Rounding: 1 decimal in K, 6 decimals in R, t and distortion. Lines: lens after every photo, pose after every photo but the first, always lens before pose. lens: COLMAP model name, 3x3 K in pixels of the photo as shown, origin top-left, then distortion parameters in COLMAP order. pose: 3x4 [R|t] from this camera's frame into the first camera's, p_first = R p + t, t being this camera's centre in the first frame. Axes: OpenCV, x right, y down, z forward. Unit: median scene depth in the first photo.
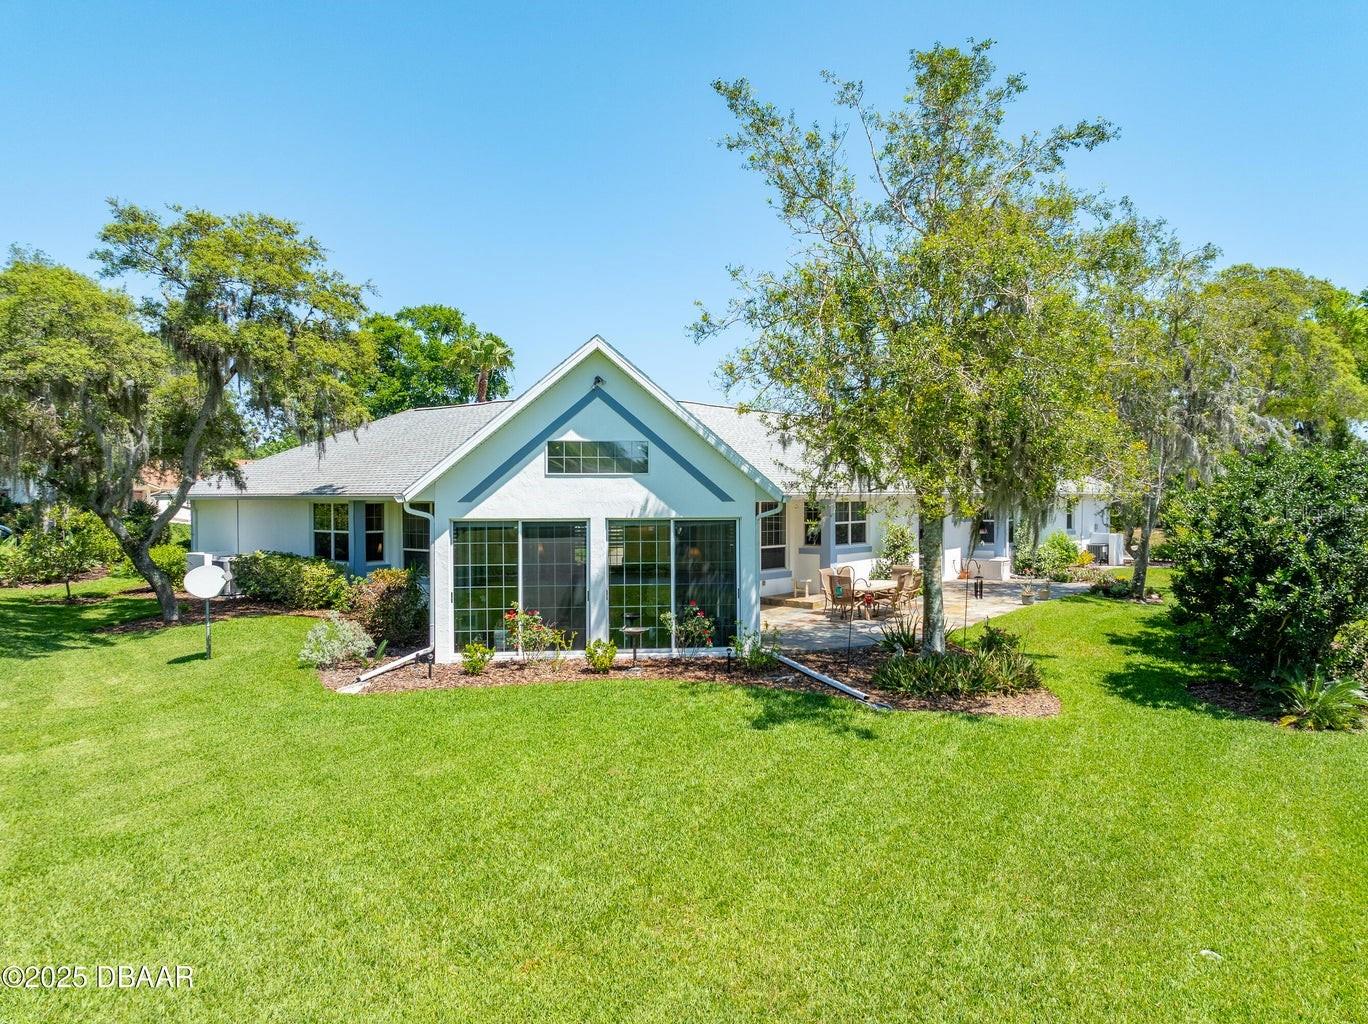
lens RADIAL K [[969.6, 0, 684.0], [0, 969.6, 512.0], [0, 0, 1]] dist [-0.011613, -0.004229]
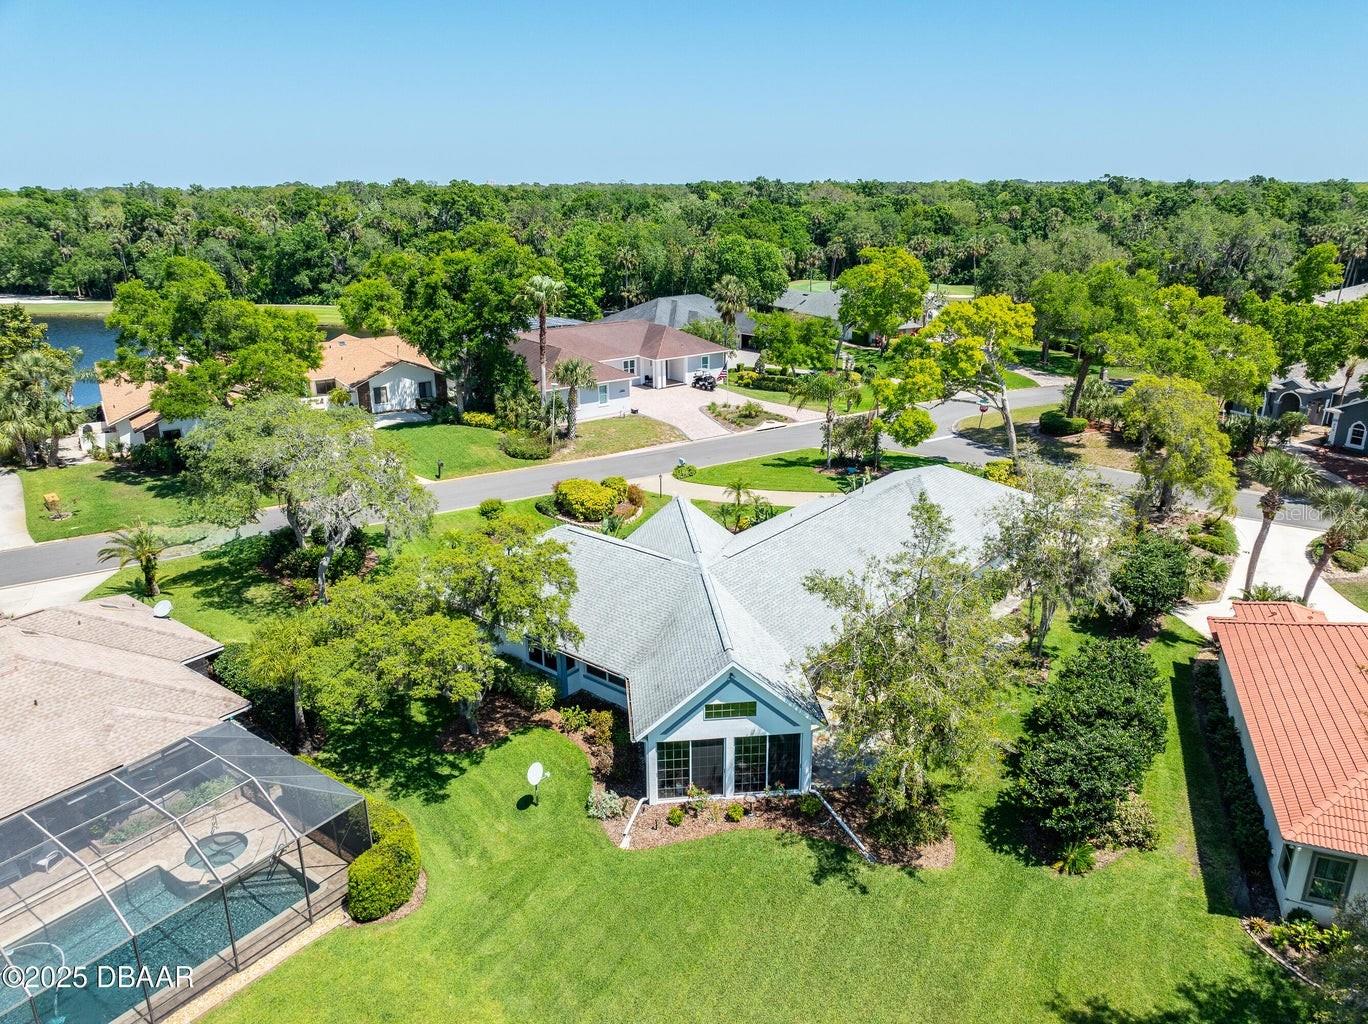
lens RADIAL K [[969.6, 0, 684.0], [0, 969.6, 512.0], [0, 0, 1]] dist [-0.011613, -0.004229]
pose [[0.999852, -0.009709, 0.014222, -0.206196], [0.004478, 0.944077, 0.329695, -1.069573], [-0.016628, -0.329582, 0.943980, -0.691548]]
